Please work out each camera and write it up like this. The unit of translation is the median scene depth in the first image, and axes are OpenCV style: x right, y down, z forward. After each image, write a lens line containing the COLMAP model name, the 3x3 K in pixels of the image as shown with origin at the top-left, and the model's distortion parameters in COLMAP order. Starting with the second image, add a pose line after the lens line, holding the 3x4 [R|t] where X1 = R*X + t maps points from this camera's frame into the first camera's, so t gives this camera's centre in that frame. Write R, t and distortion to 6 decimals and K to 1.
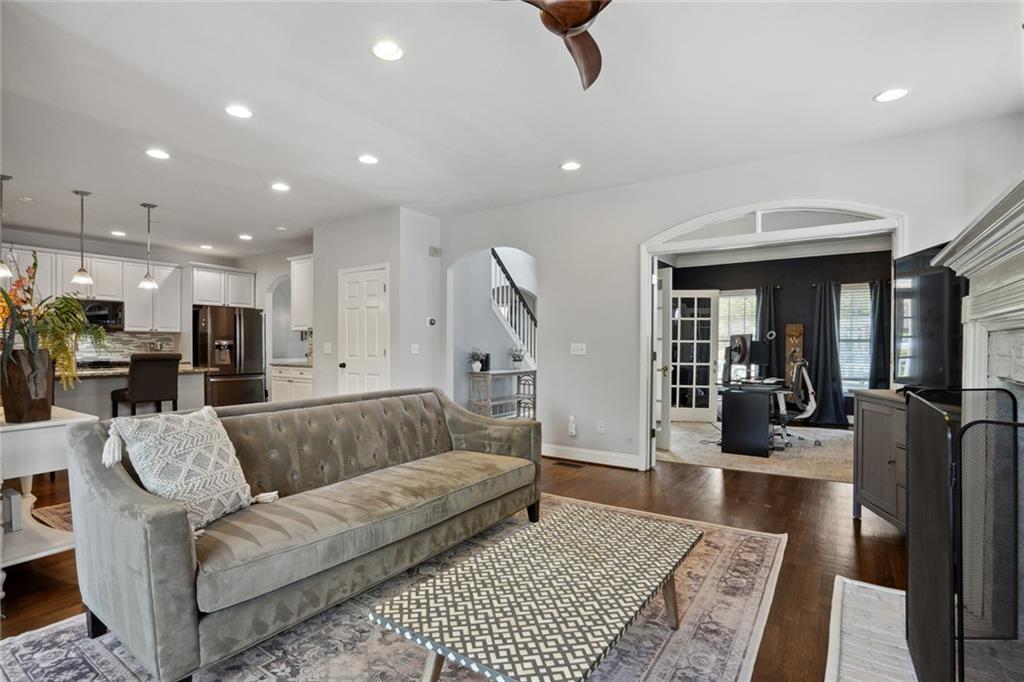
lens RADIAL K [[498.3, 0, 512.0], [0, 498.3, 341.0], [0, 0, 1]] dist [0.000733, 0.000418]
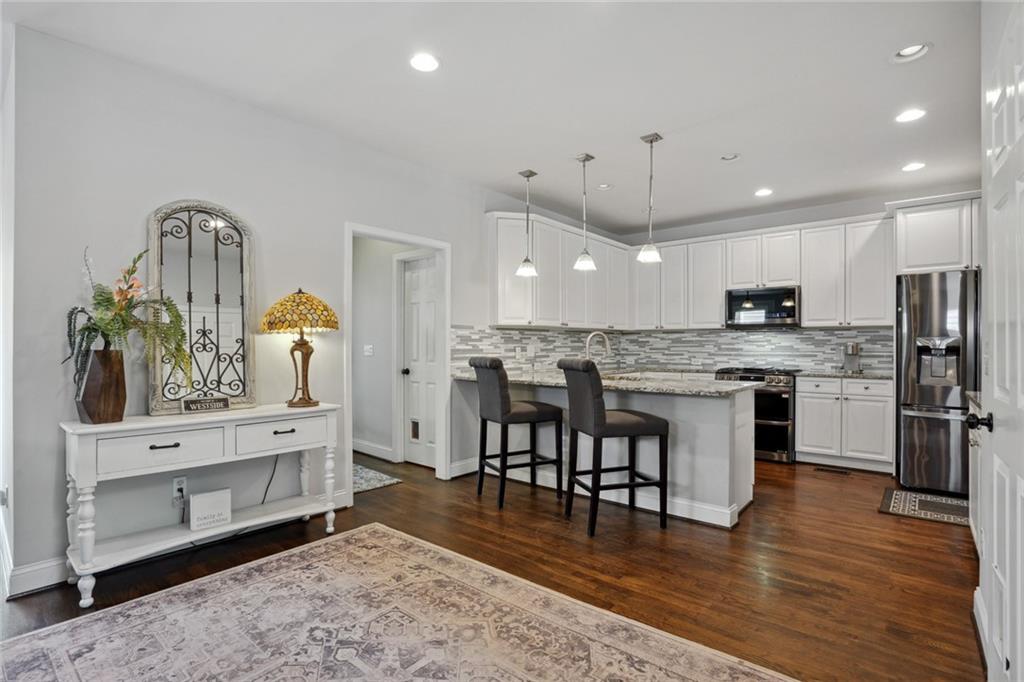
lens RADIAL K [[498.3, 0, 512.0], [0, 498.3, 341.0], [0, 0, 1]] dist [0.000733, 0.000418]
pose [[-0.104627, -0.017499, -0.994358, -0.107794], [0.005703, 0.999818, -0.018195, 0.021567], [0.994495, -0.007574, -0.104508, 1.655432]]
